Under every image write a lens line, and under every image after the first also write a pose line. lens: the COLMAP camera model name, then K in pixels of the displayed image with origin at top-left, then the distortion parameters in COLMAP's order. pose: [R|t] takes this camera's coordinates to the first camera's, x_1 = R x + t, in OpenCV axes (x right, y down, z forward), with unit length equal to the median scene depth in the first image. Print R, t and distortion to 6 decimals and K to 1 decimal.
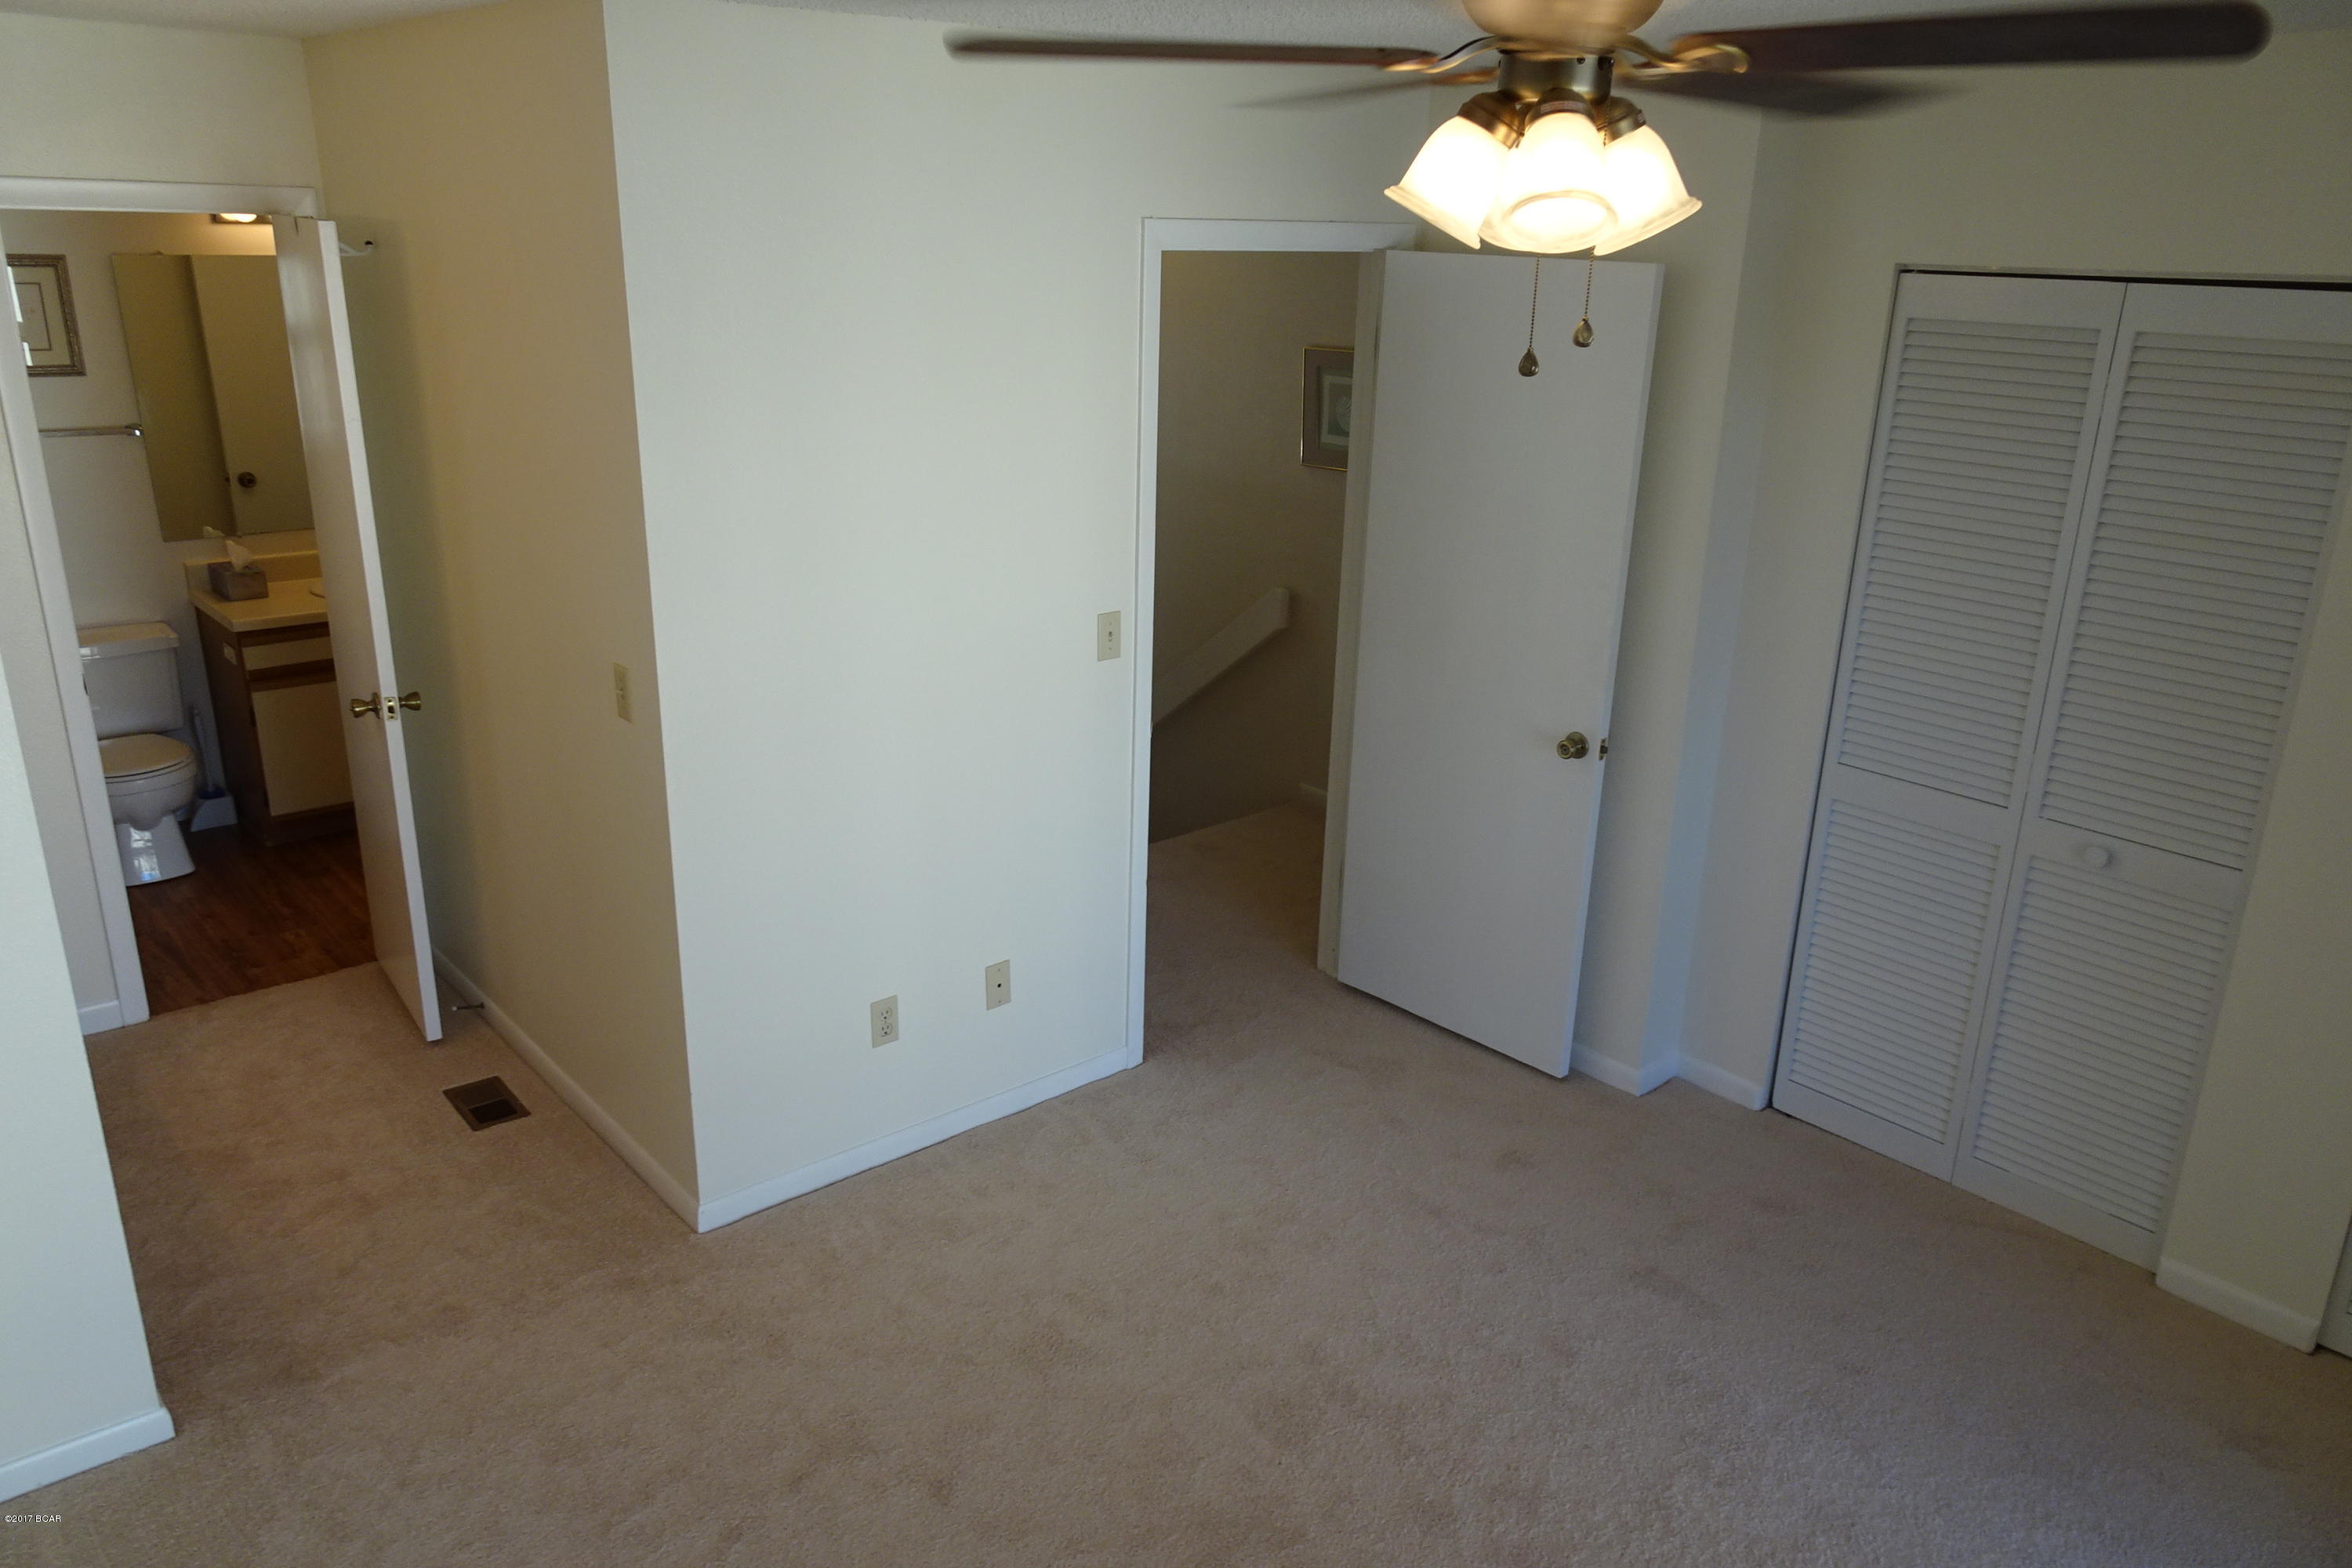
lens RADIAL K [[1681.4, 0, 1178.9], [0, 1681.4, 785.3], [0, 0, 1]] dist [0.042913, -0.004435]
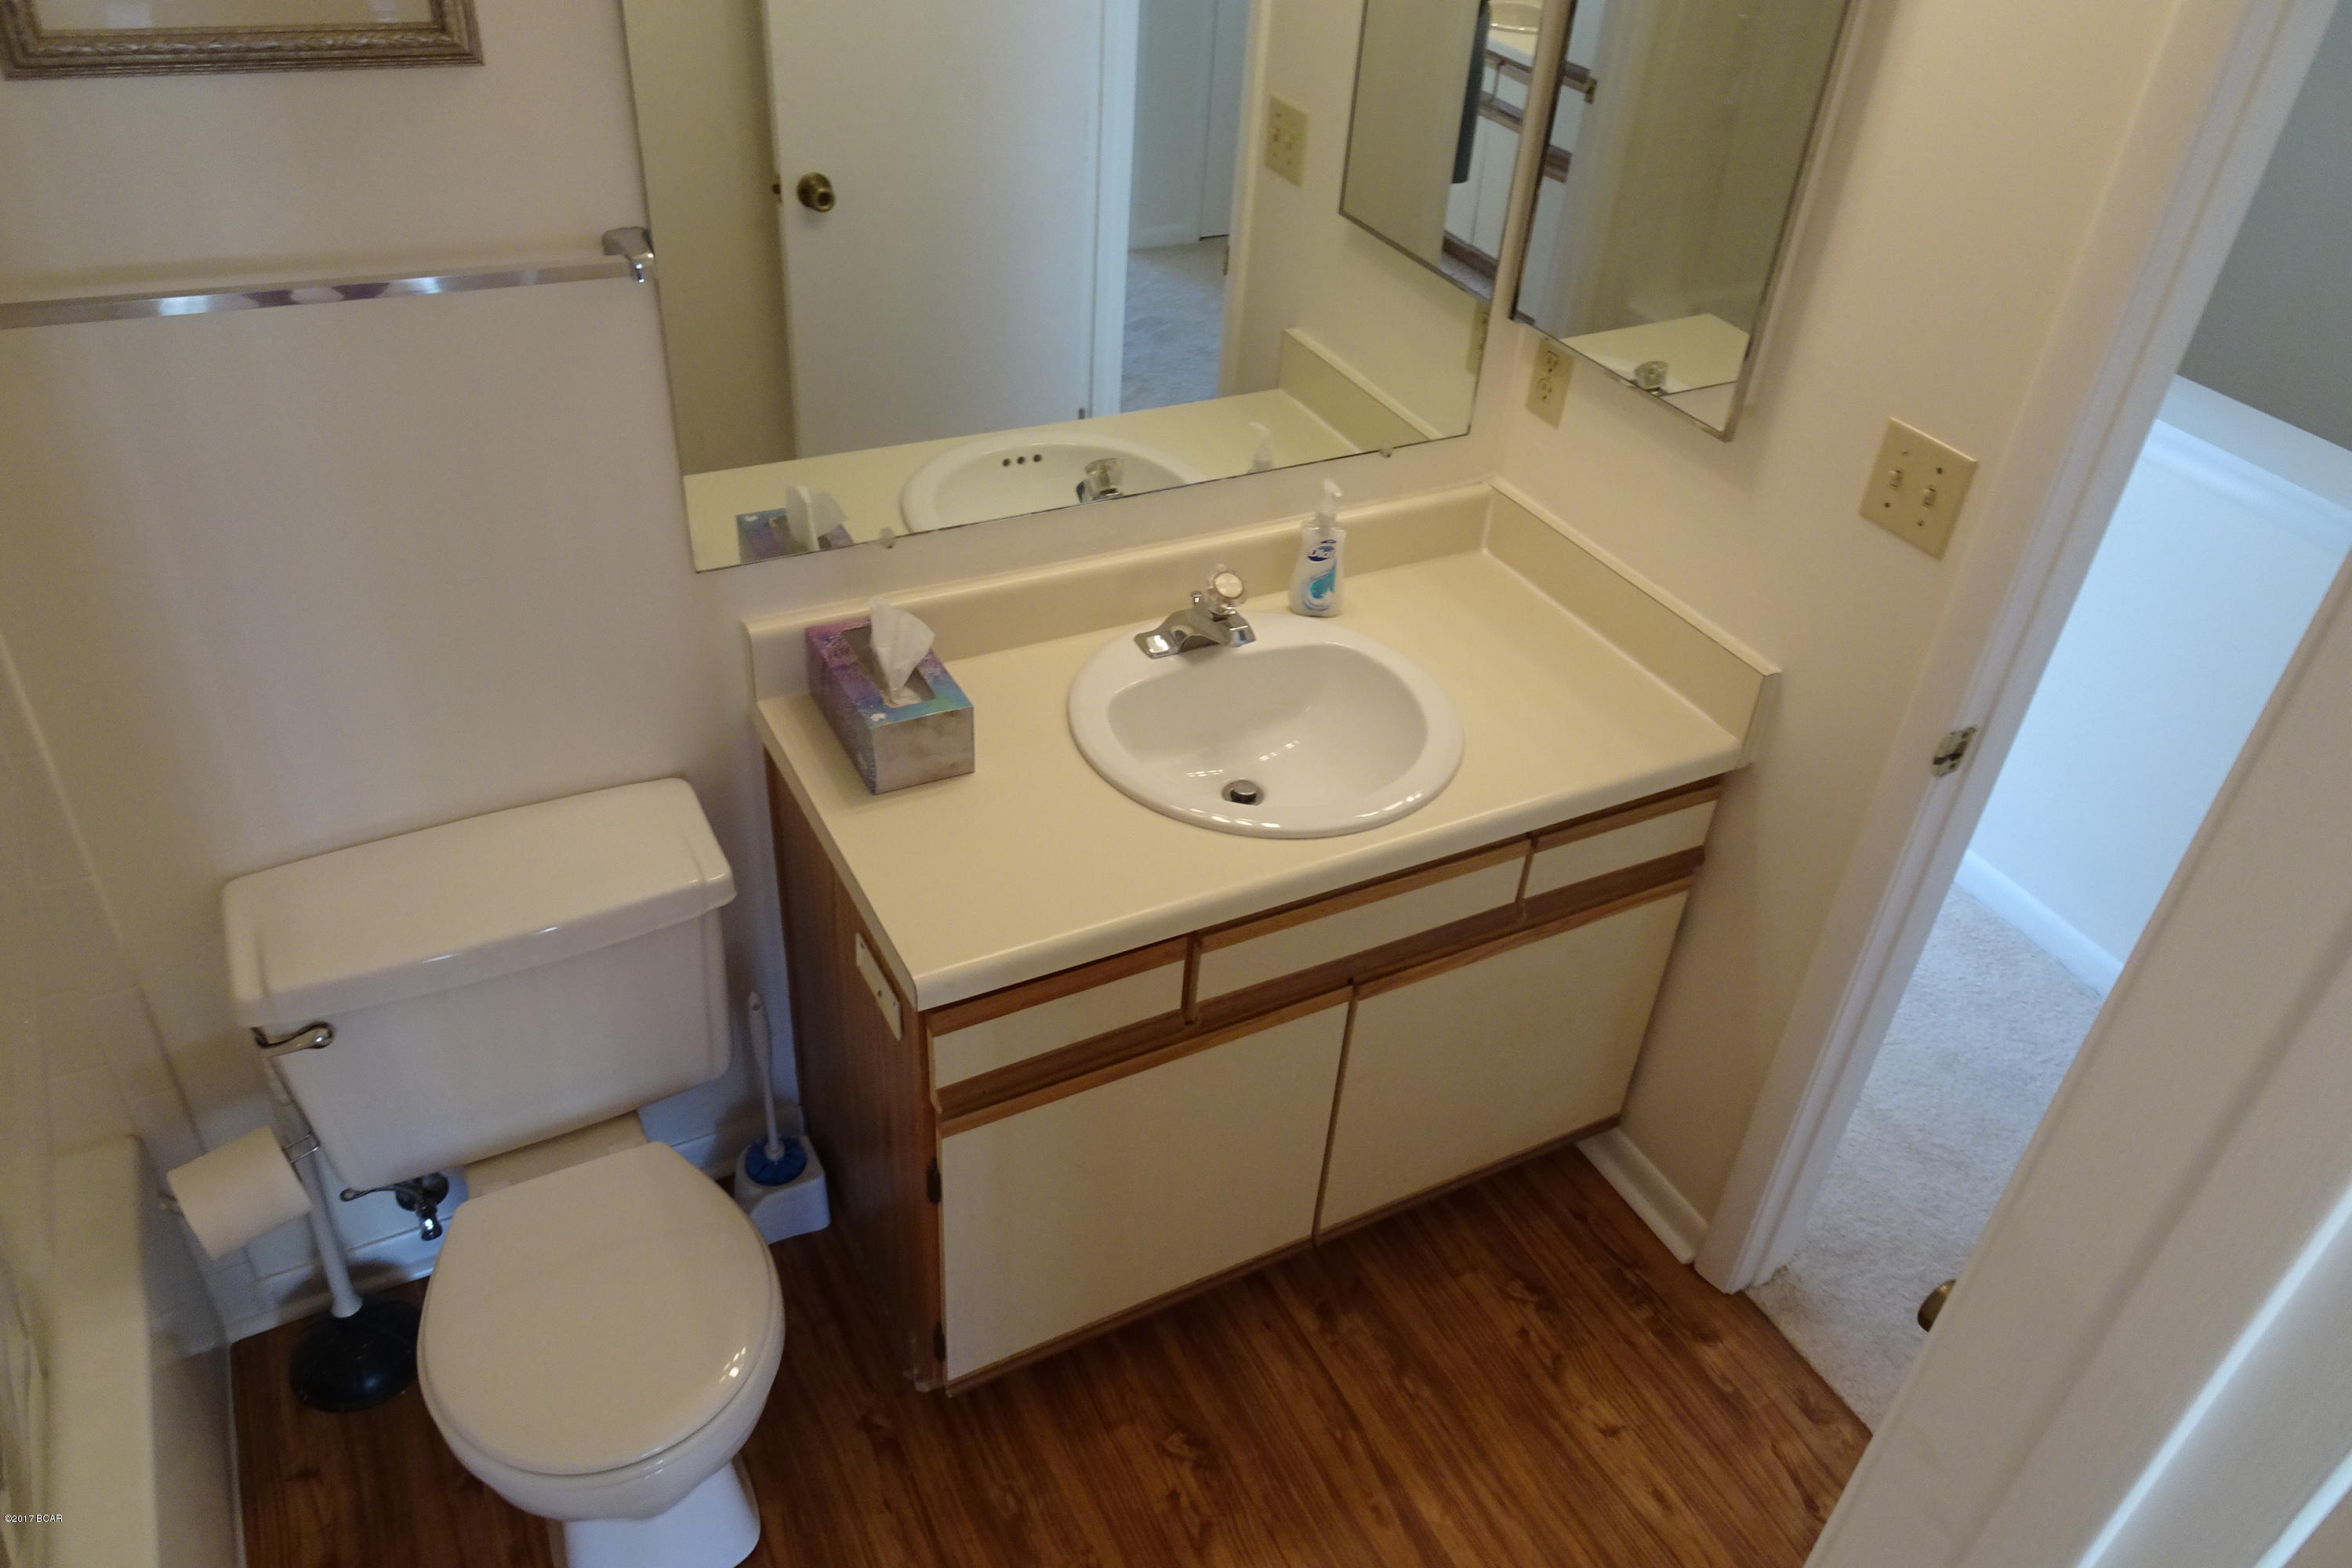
lens RADIAL K [[1681.4, 0, 1177.9], [0, 1681.4, 786.9], [0, 0, 1]] dist [0.042913, -0.004435]
pose [[0.973778, 0.163257, -0.158443, -0.438220], [-0.108642, 0.945607, 0.306633, -0.213857], [0.199885, -0.281379, 0.938548, 0.688422]]
